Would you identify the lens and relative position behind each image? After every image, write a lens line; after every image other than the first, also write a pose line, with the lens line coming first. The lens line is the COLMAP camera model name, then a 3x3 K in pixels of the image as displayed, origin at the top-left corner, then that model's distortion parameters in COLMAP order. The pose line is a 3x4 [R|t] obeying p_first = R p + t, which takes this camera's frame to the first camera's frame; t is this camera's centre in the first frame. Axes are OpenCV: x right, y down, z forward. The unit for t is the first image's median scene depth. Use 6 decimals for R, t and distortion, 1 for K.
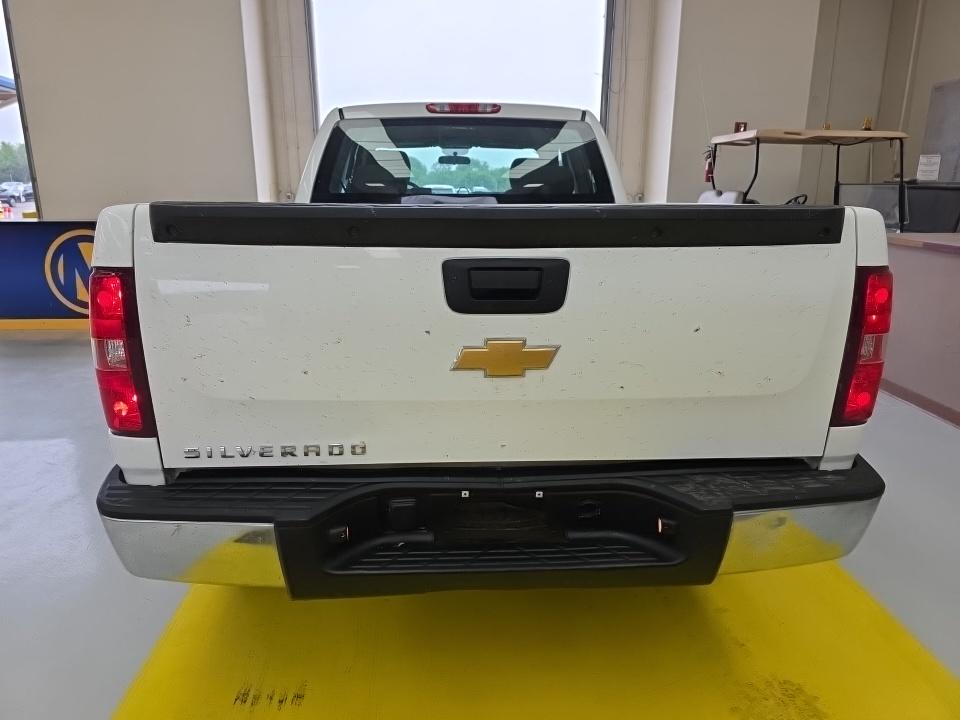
lens RADIAL K [[663.5, 0, 481.2], [0, 663.5, 352.4], [0, 0, 1]] dist [0.042433, -0.017096]
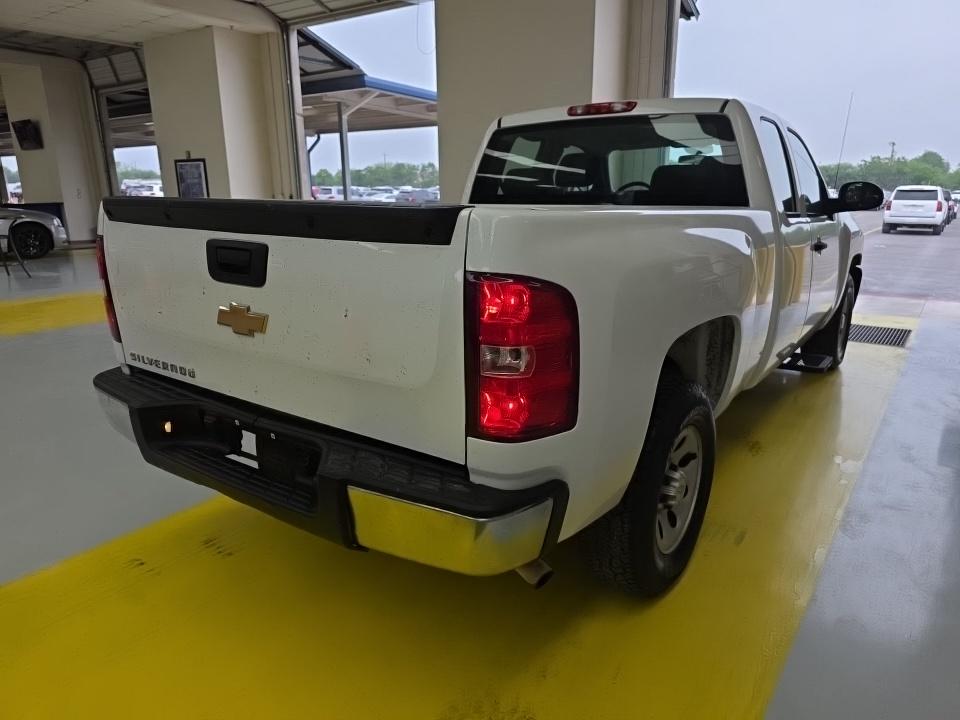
lens RADIAL K [[663.5, 0, 482.1], [0, 663.5, 370.2], [0, 0, 1]] dist [0.042433, -0.017096]
pose [[0.776874, 0.167248, -0.607038, 1.137290], [-0.155097, 0.985202, 0.072948, -0.058143], [0.610256, 0.037478, 0.791317, 0.257320]]
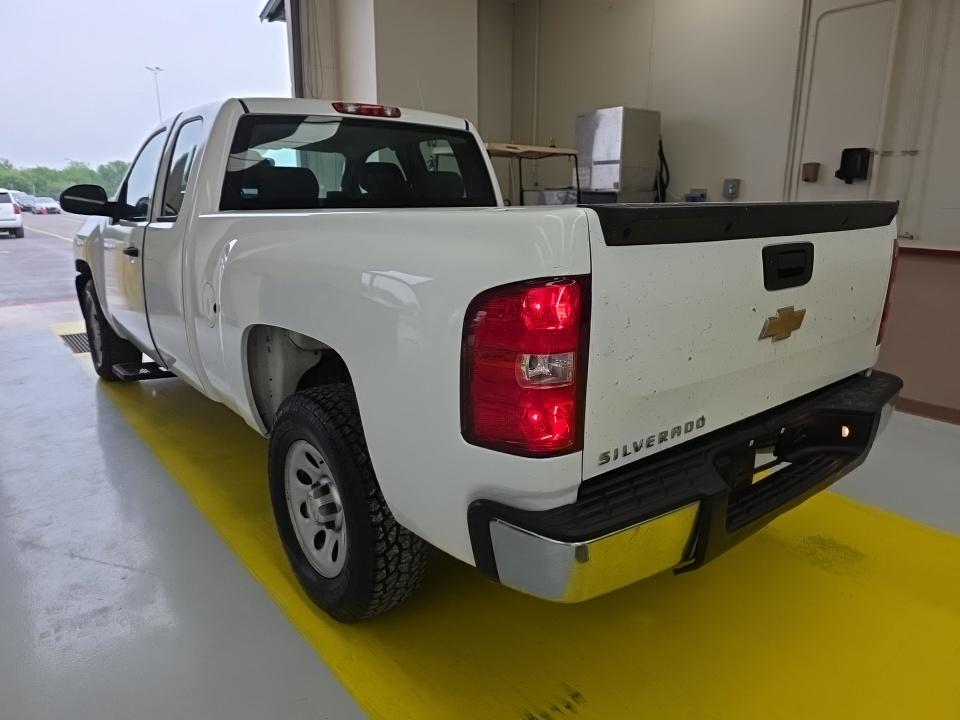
lens RADIAL K [[663.5, 0, 476.6], [0, 663.5, 359.5], [0, 0, 1]] dist [0.042433, -0.017096]
pose [[0.802501, -0.148707, 0.577823, -1.115358], [0.147773, 0.987807, 0.048988, -0.069785], [-0.578062, 0.046074, 0.814691, 0.294514]]
